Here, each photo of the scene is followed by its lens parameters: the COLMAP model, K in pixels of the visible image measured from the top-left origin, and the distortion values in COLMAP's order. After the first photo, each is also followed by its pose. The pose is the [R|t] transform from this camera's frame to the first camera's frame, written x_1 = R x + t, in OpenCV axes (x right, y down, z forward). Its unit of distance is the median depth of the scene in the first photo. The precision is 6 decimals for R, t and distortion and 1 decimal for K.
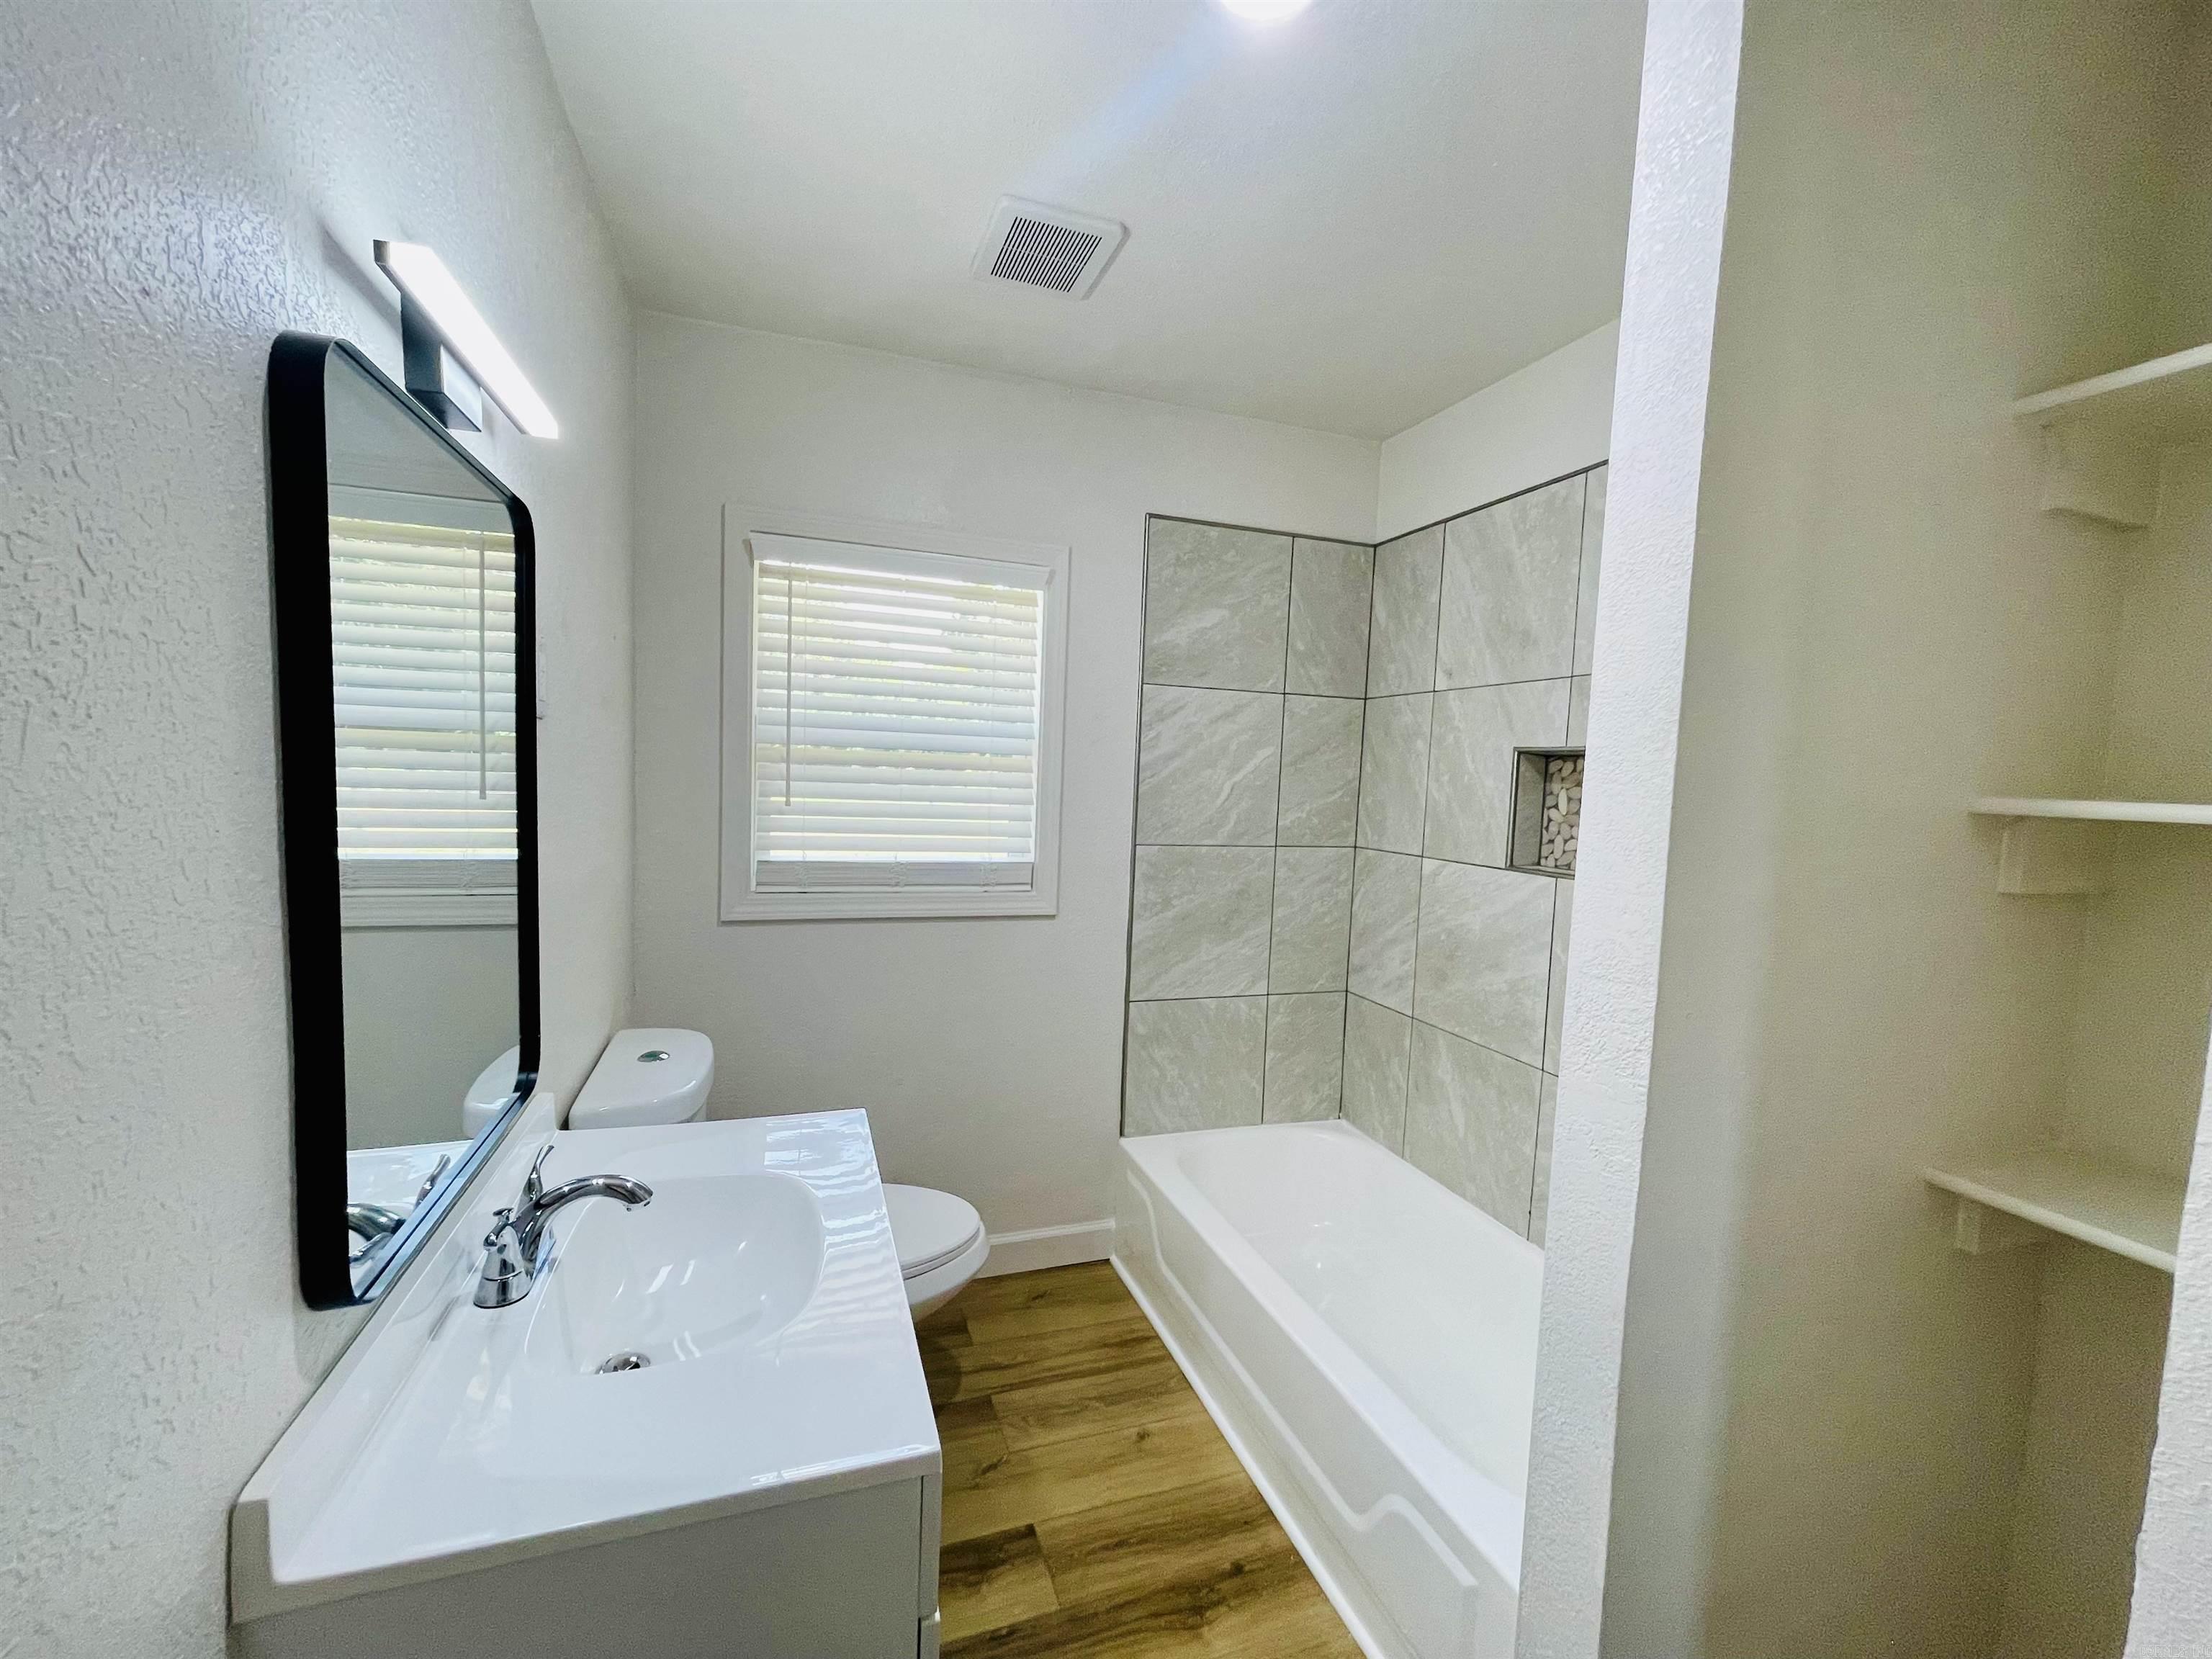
lens RADIAL K [[892.7, 0, 1110.8], [0, 892.7, 829.3], [0, 0, 1]] dist [-0.000803, -0.000113]
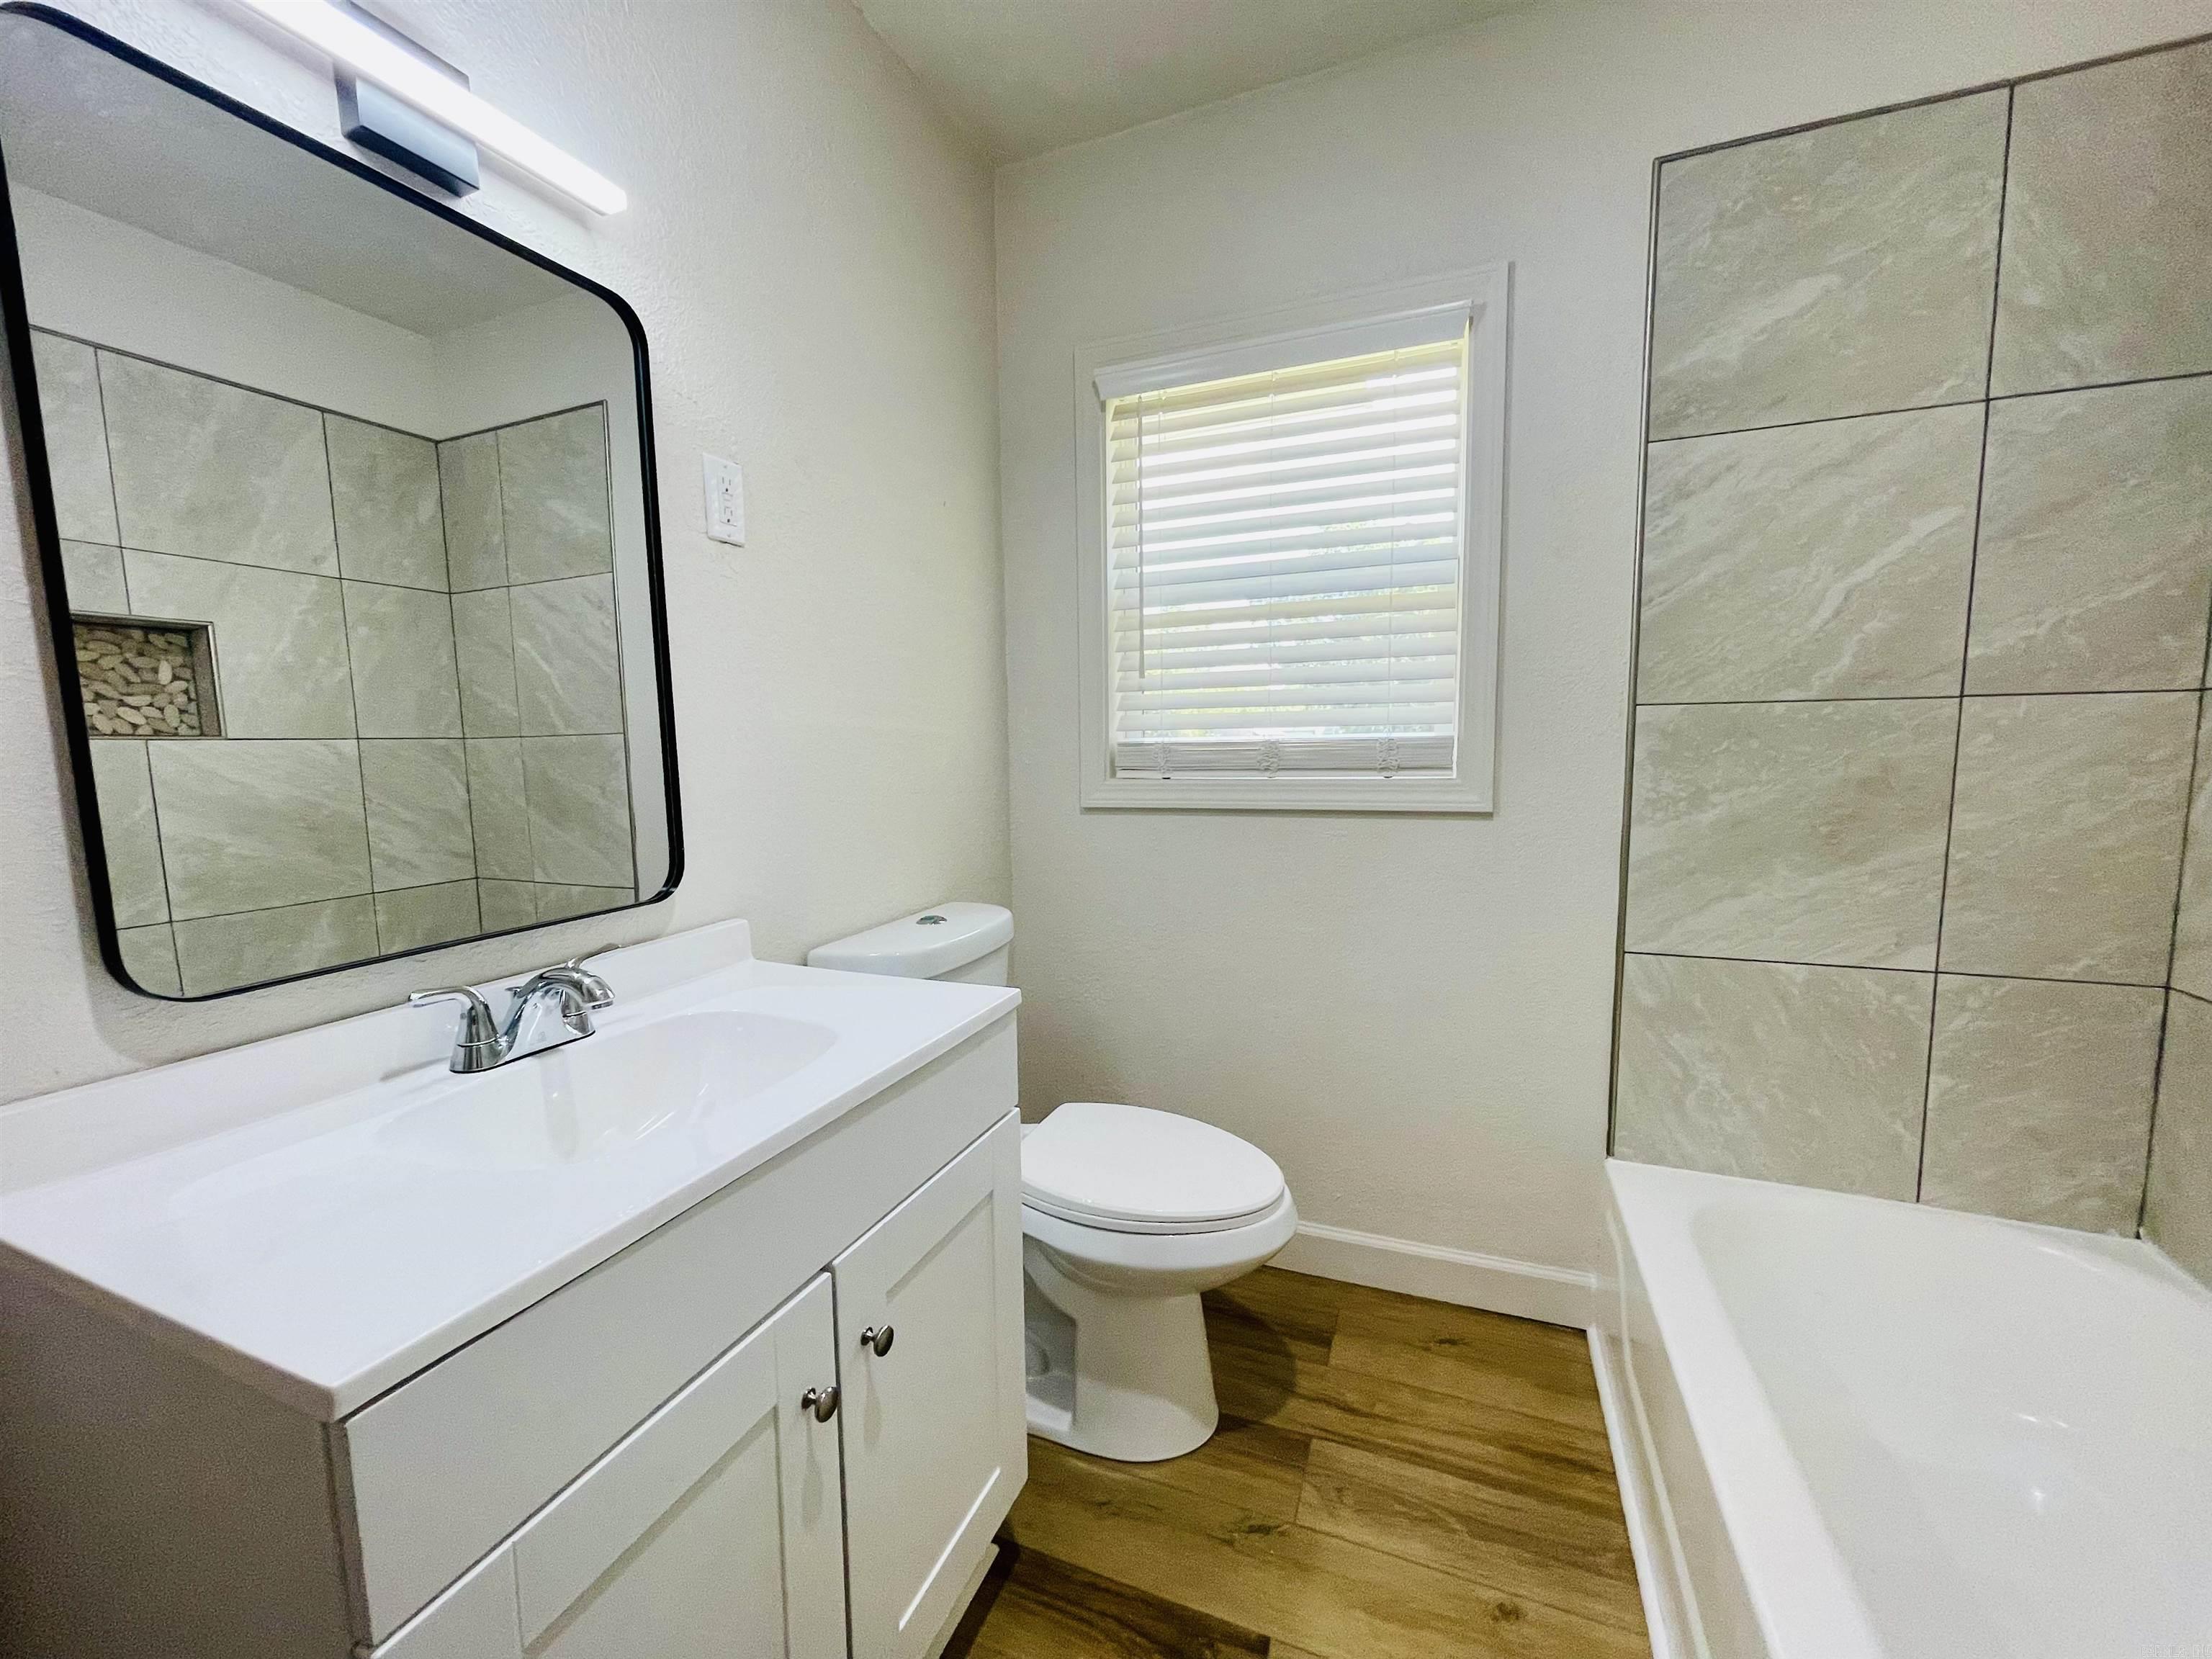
lens RADIAL K [[892.7, 0, 1091.6], [0, 892.7, 842.1], [0, 0, 1]] dist [-0.000803, -0.000113]
pose [[0.743855, 0.017334, -0.668116, 0.163901], [0.001921, 0.999604, 0.028073, 0.094915], [0.668338, -0.022166, 0.743528, 0.263922]]
